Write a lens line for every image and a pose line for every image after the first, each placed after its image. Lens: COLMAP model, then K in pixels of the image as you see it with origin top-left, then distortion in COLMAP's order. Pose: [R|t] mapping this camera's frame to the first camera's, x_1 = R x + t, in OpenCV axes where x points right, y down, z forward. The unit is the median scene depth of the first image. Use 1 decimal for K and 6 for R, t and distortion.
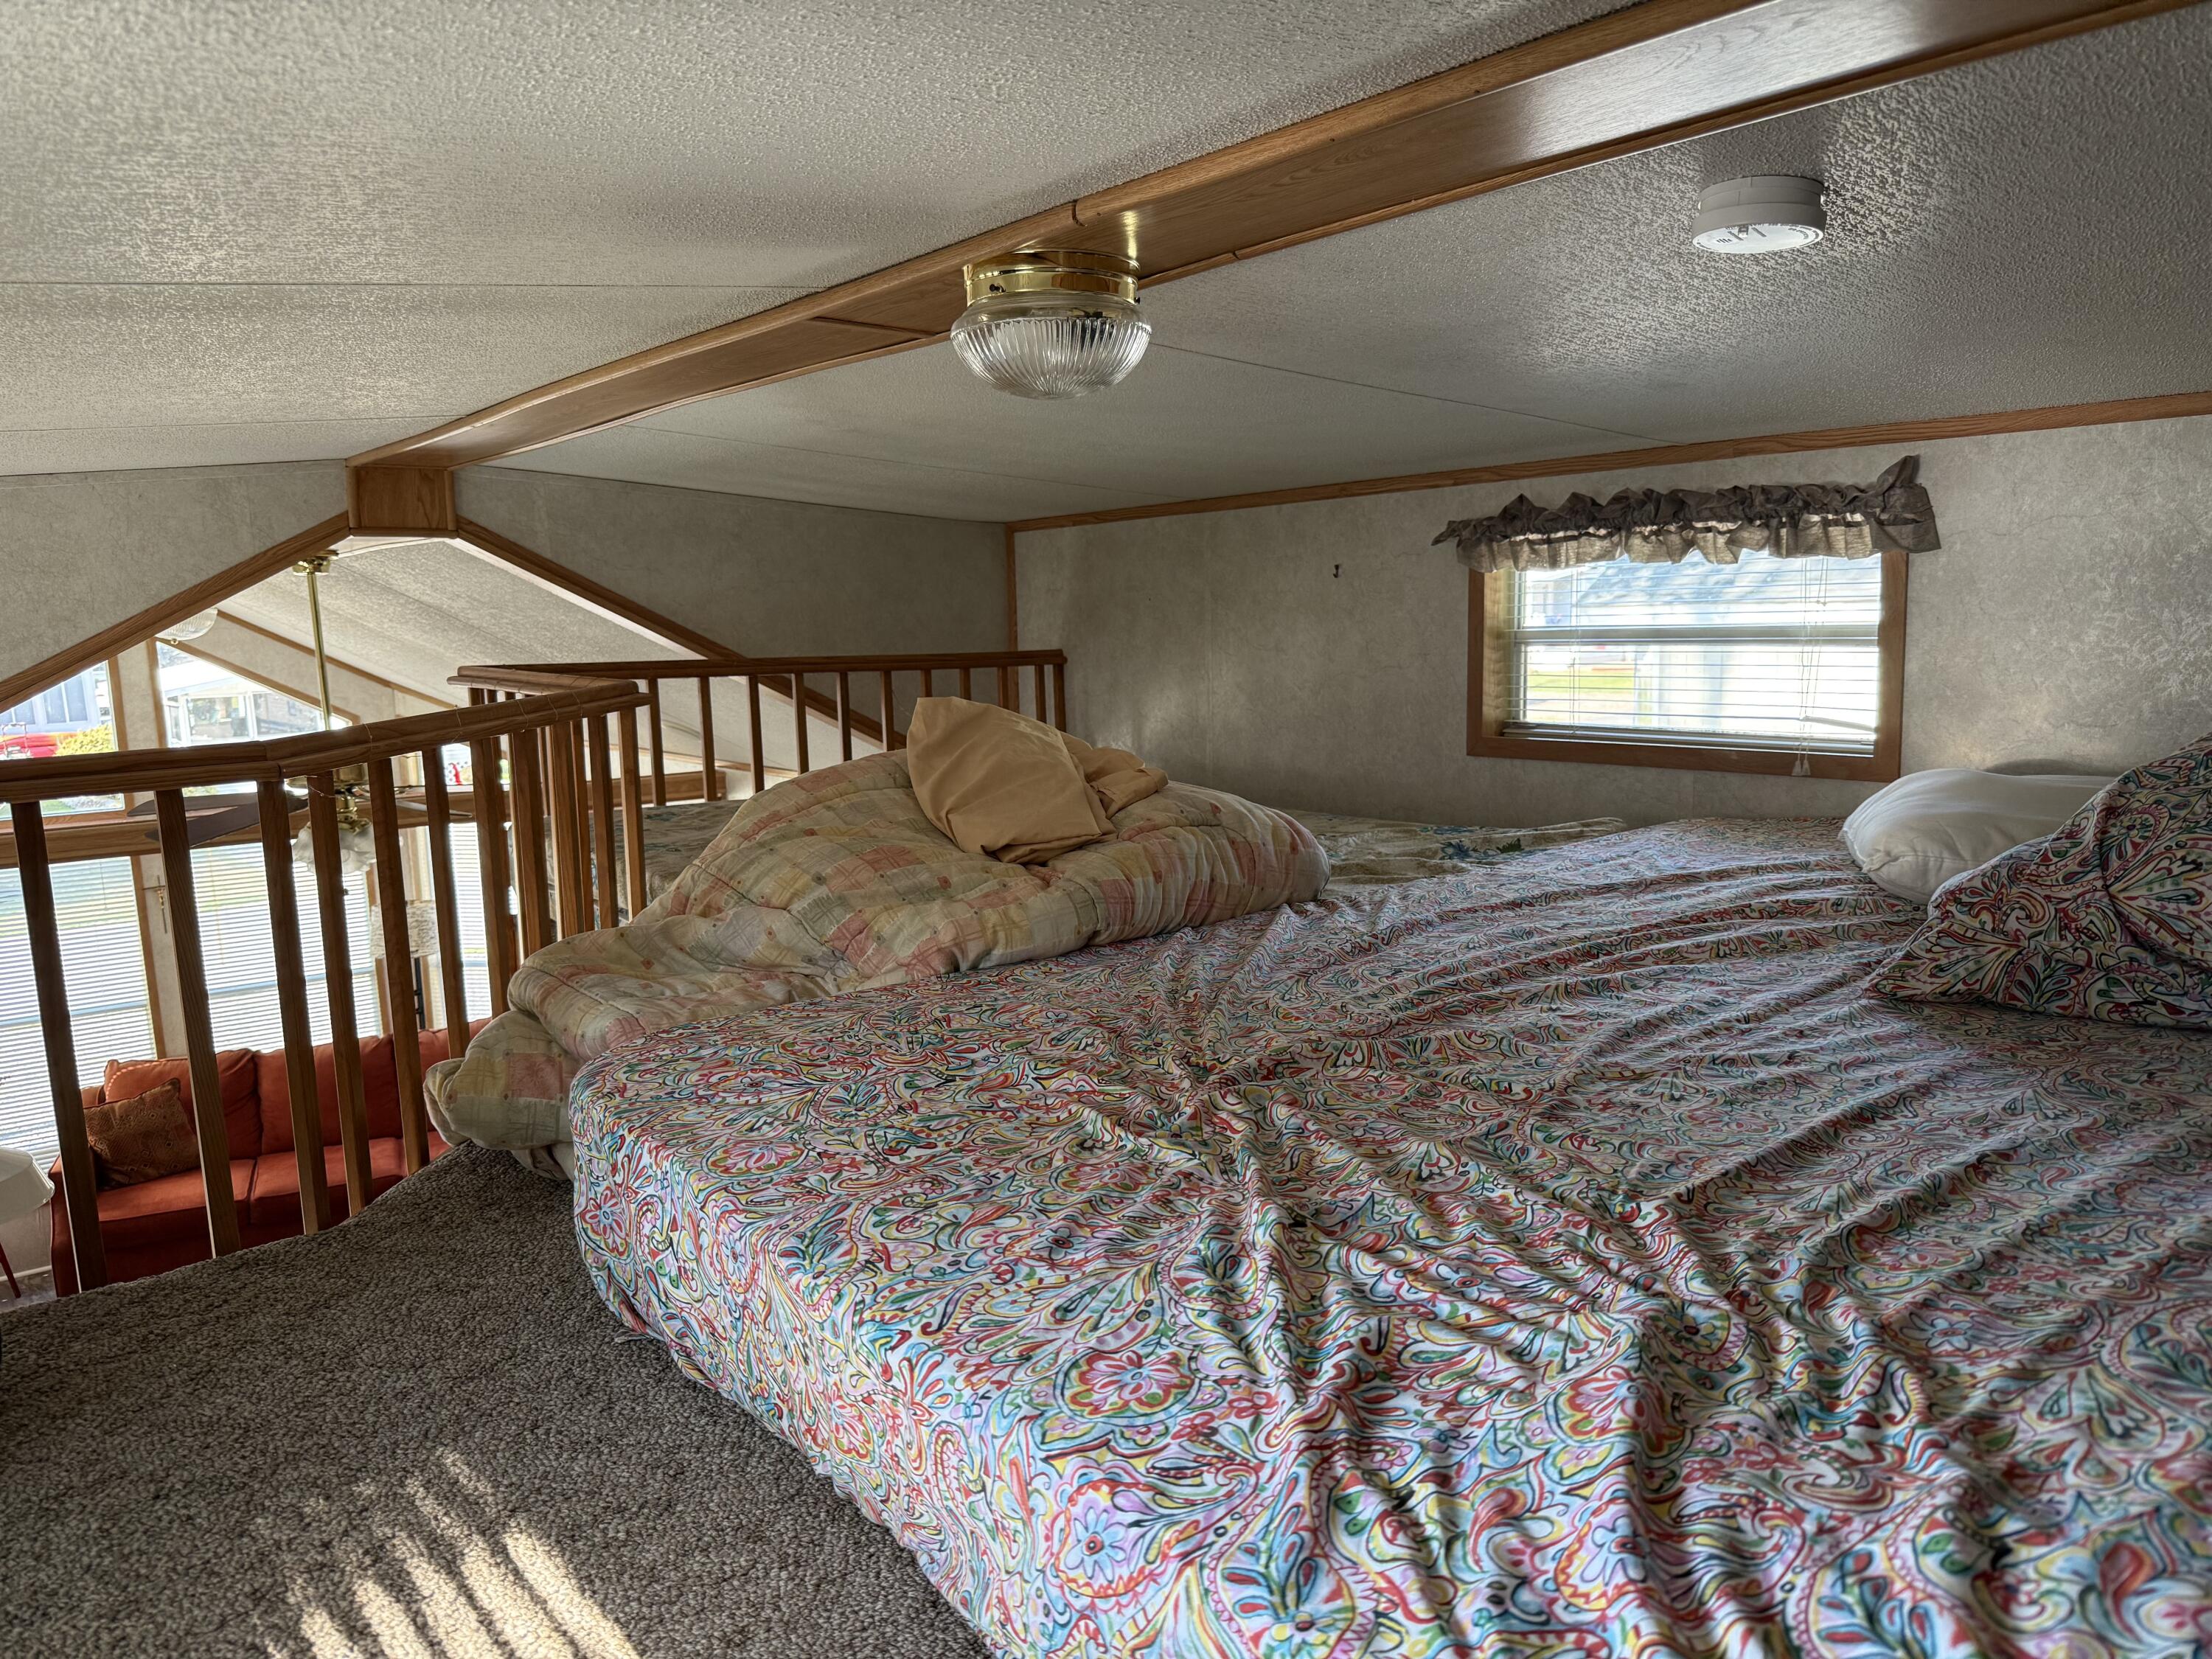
lens RADIAL K [[1538.6, 0, 1109.0], [0, 1538.6, 824.8], [0, 0, 1]] dist [0.049188, -0.011136]
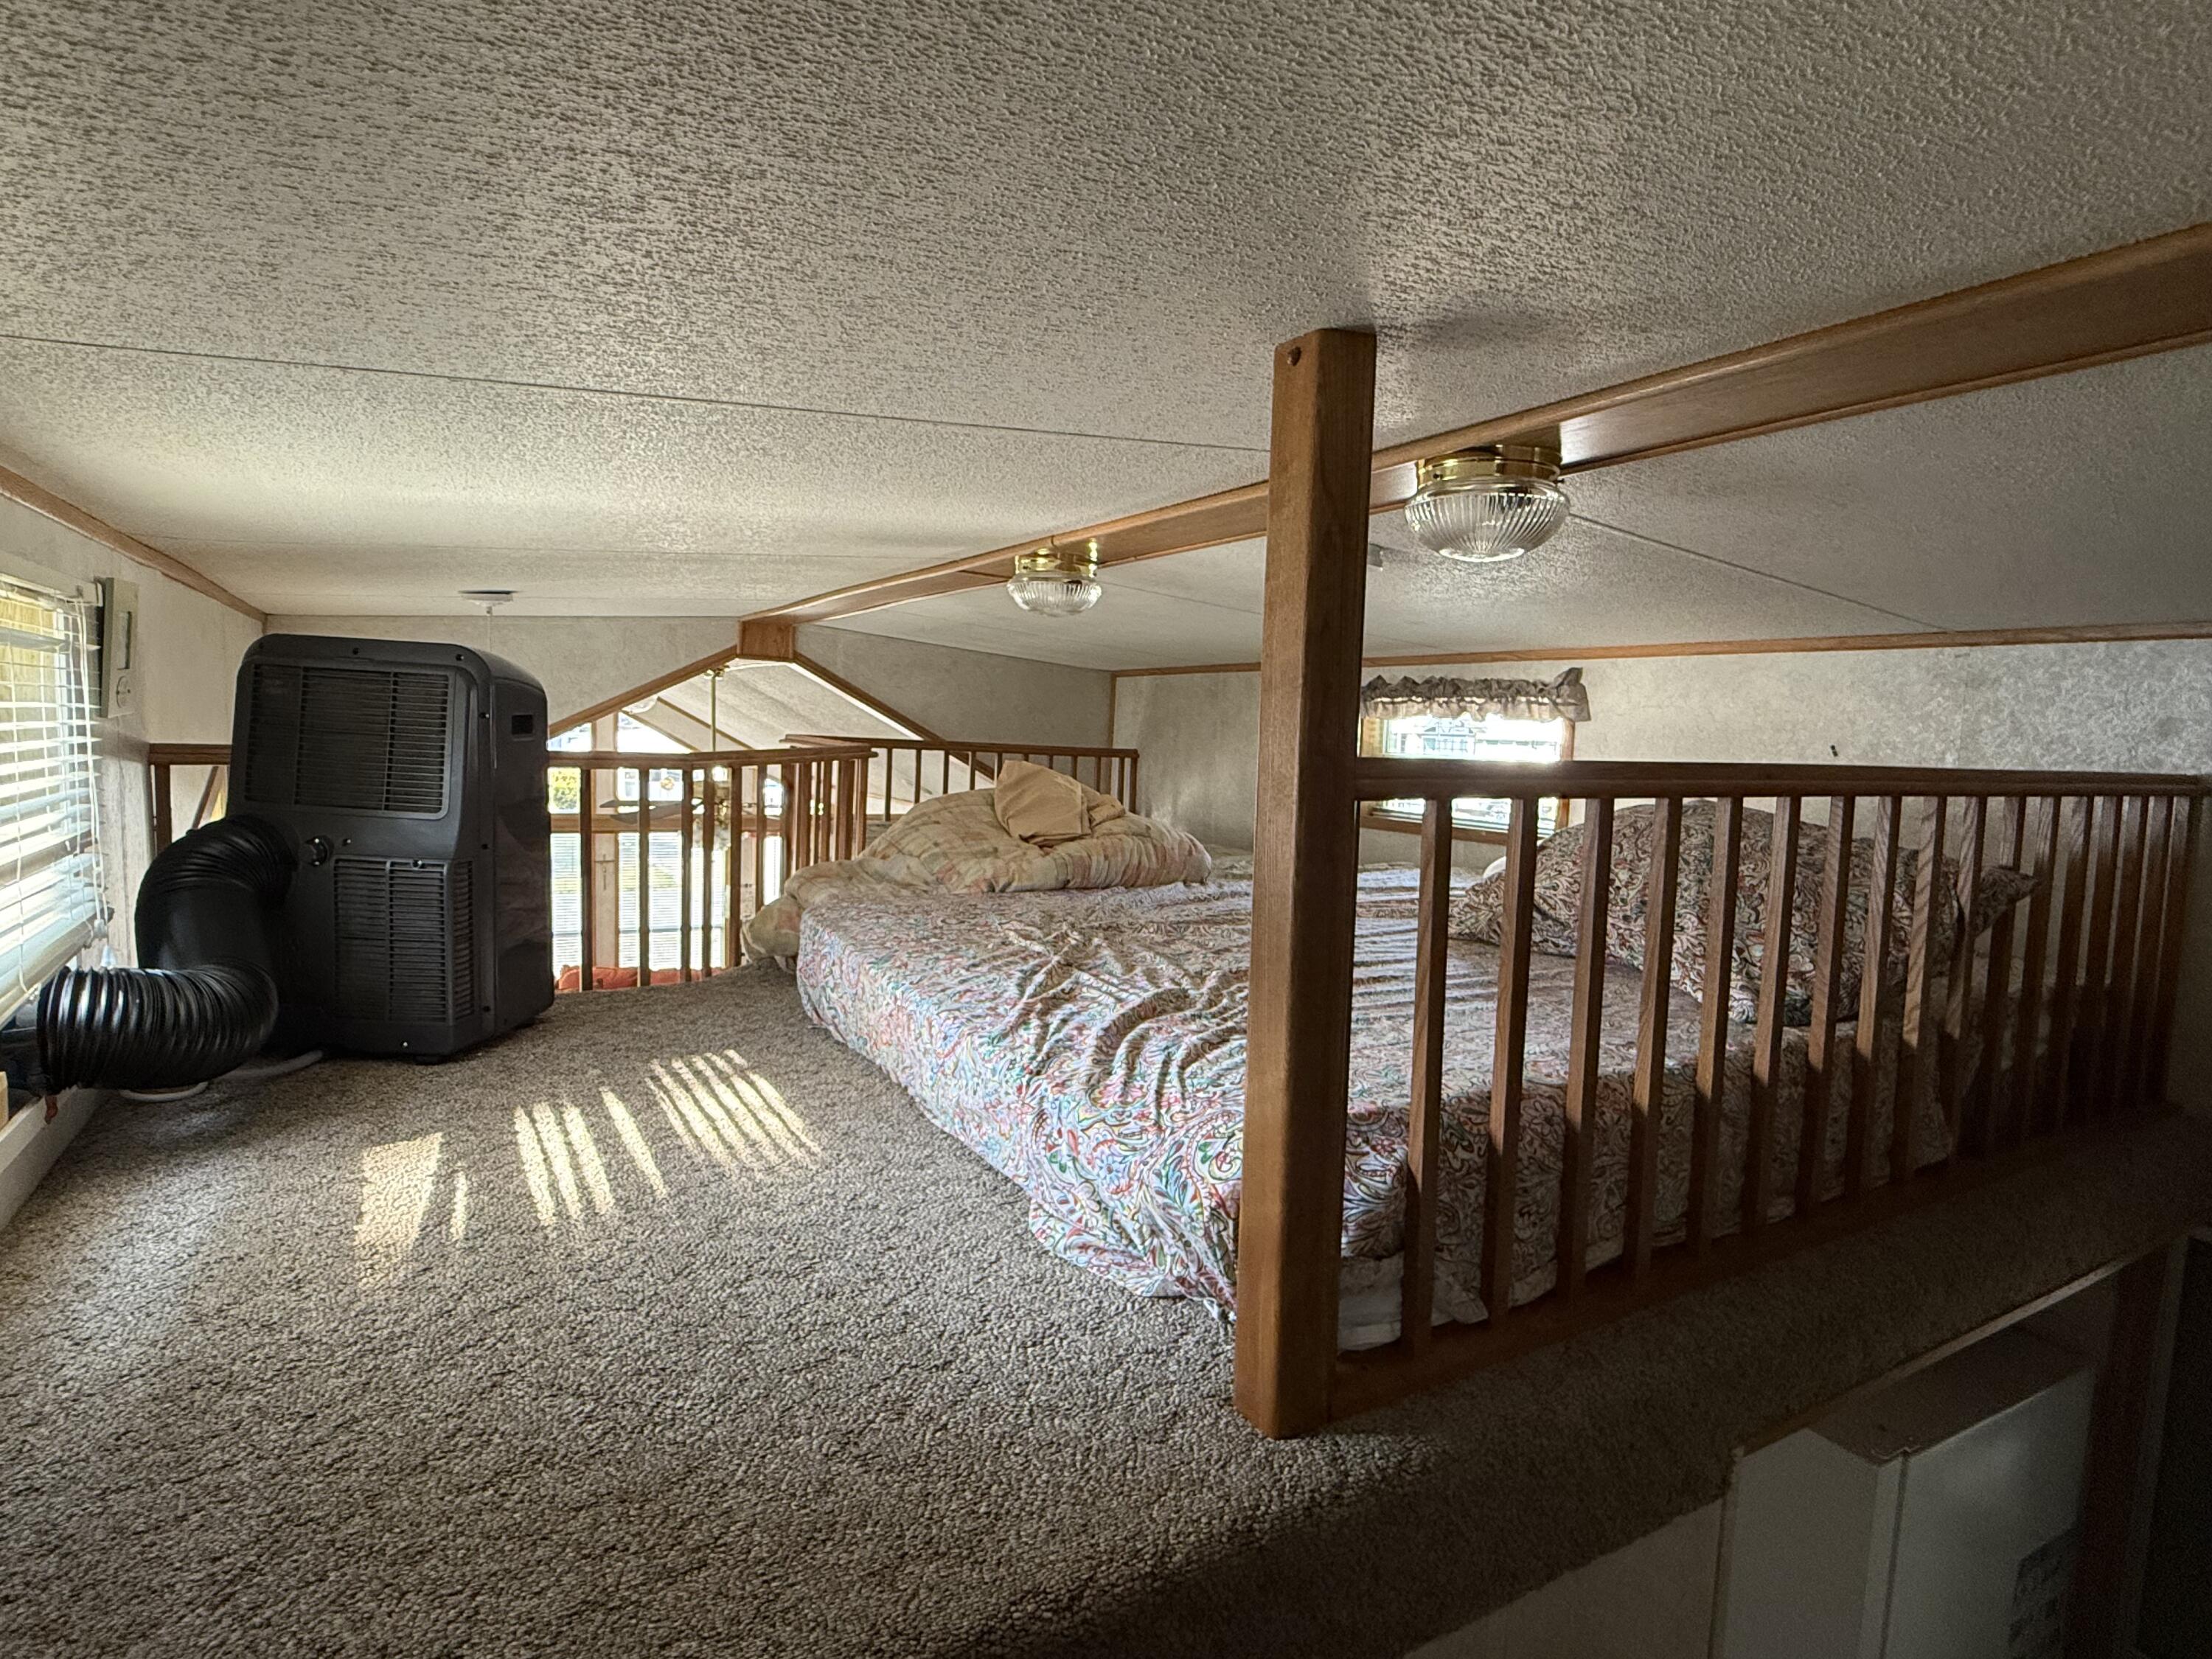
lens RADIAL K [[1155.9, 0, 1108.3], [0, 1155.9, 814.0], [0, 0, 1]] dist [0.001694, 0.000232]
pose [[0.988458, 0.076032, -0.131035, 0.174212], [-0.084764, 0.994446, -0.062391, 0.055156], [0.125564, 0.072777, 0.989413, -0.353253]]
